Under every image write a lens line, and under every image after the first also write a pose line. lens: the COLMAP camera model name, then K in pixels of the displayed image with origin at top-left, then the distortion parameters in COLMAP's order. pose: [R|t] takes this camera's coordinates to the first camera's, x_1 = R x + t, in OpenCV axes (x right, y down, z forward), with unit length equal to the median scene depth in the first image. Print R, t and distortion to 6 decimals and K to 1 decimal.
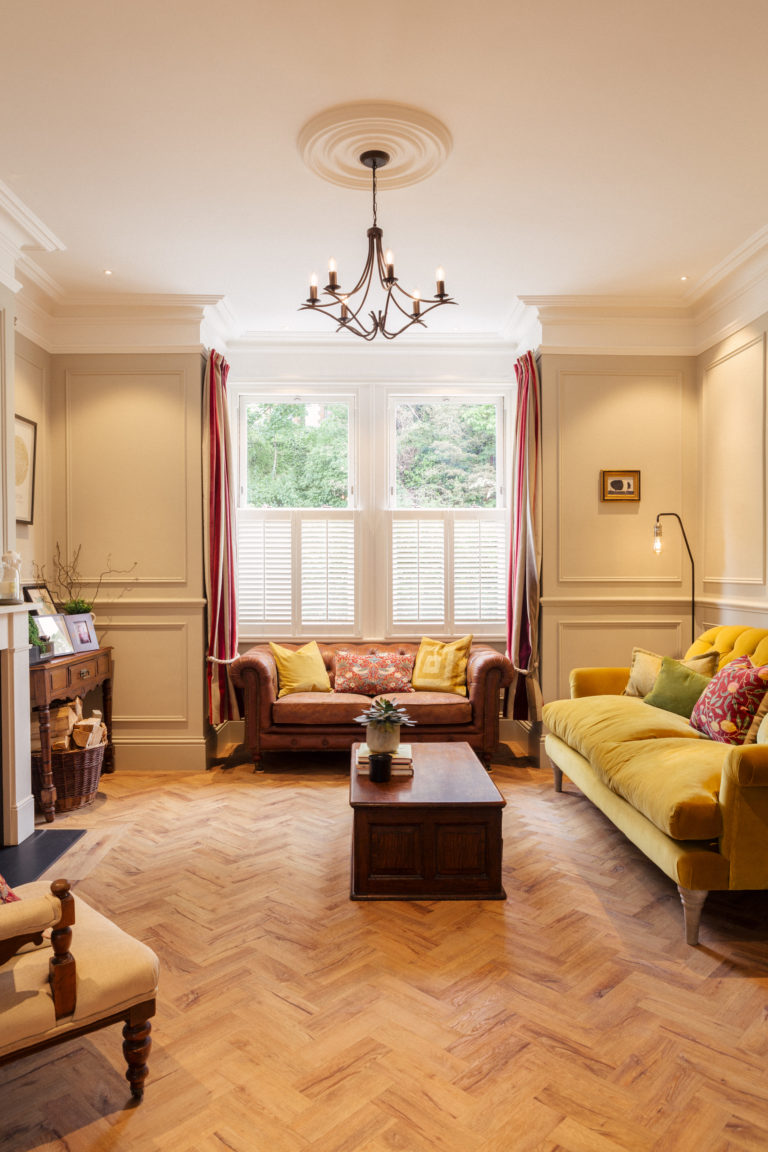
lens RADIAL K [[784.6, 0, 384.9], [0, 784.6, 567.8], [0, 0, 1]] dist [-0.013326, -0.000113]
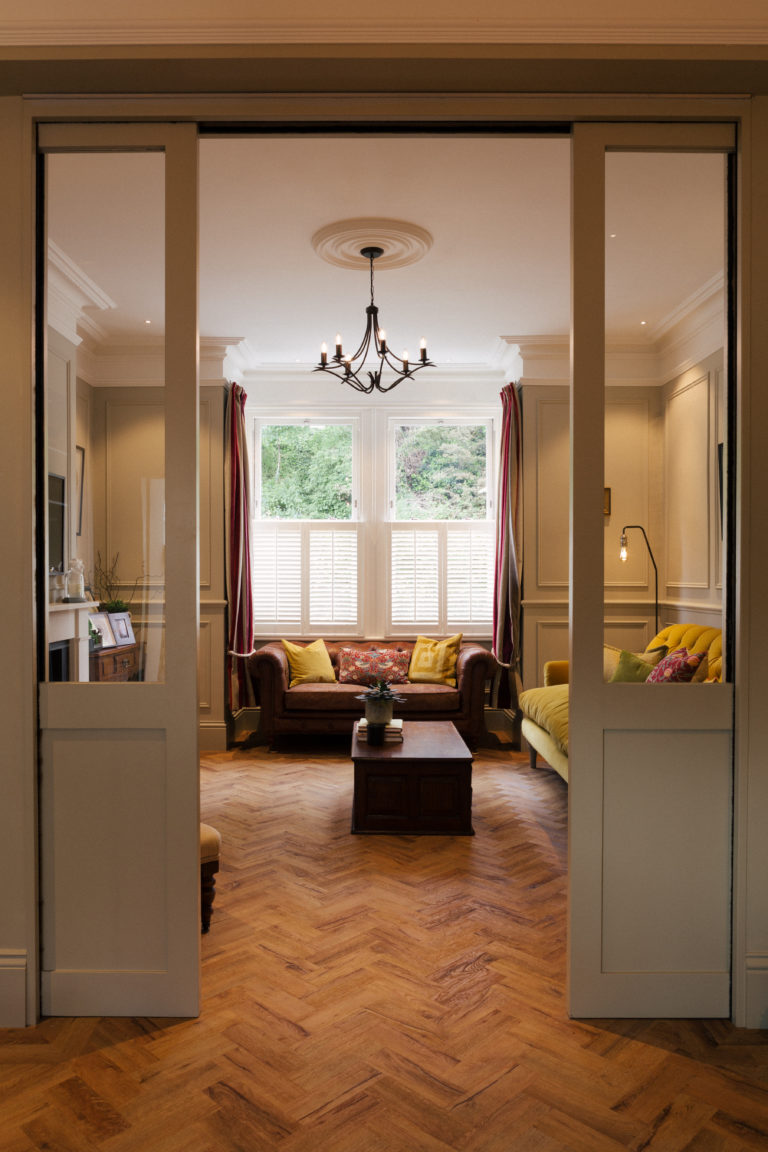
lens RADIAL K [[846.6, 0, 382.3], [0, 846.6, 568.5], [0, 0, 1]] dist [0.006509, 0.000048]
pose [[0.999908, 0.002550, -0.013337, 0.016676], [-0.002645, 0.999971, -0.007137, 0.001695], [0.013318, 0.007172, 0.999886, -0.268349]]
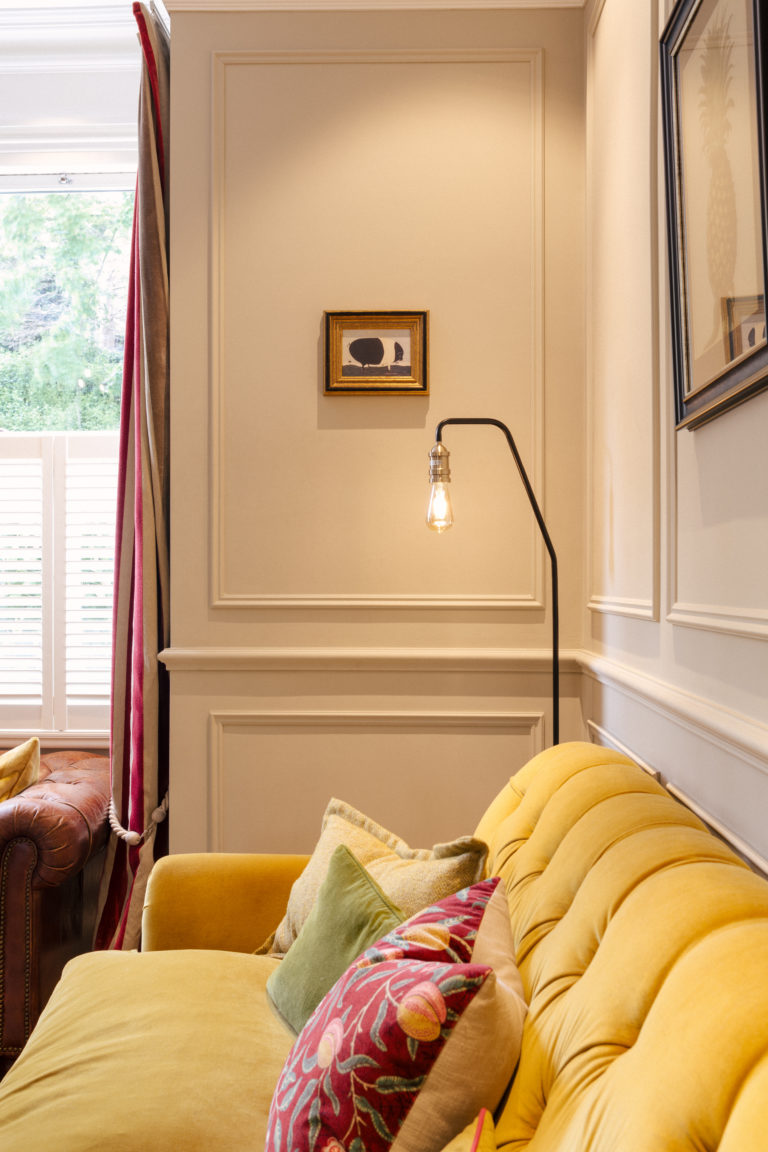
lens RADIAL K [[1163.7, 0, 382.1], [0, 1163.7, 564.3], [0, 0, 1]] dist [-0.036214, 0.000000]
pose [[0.998128, 0.002338, -0.061109, 0.406444], [-0.003156, 0.999907, -0.013292, 0.005285], [0.061072, 0.013460, 0.998043, 0.533783]]
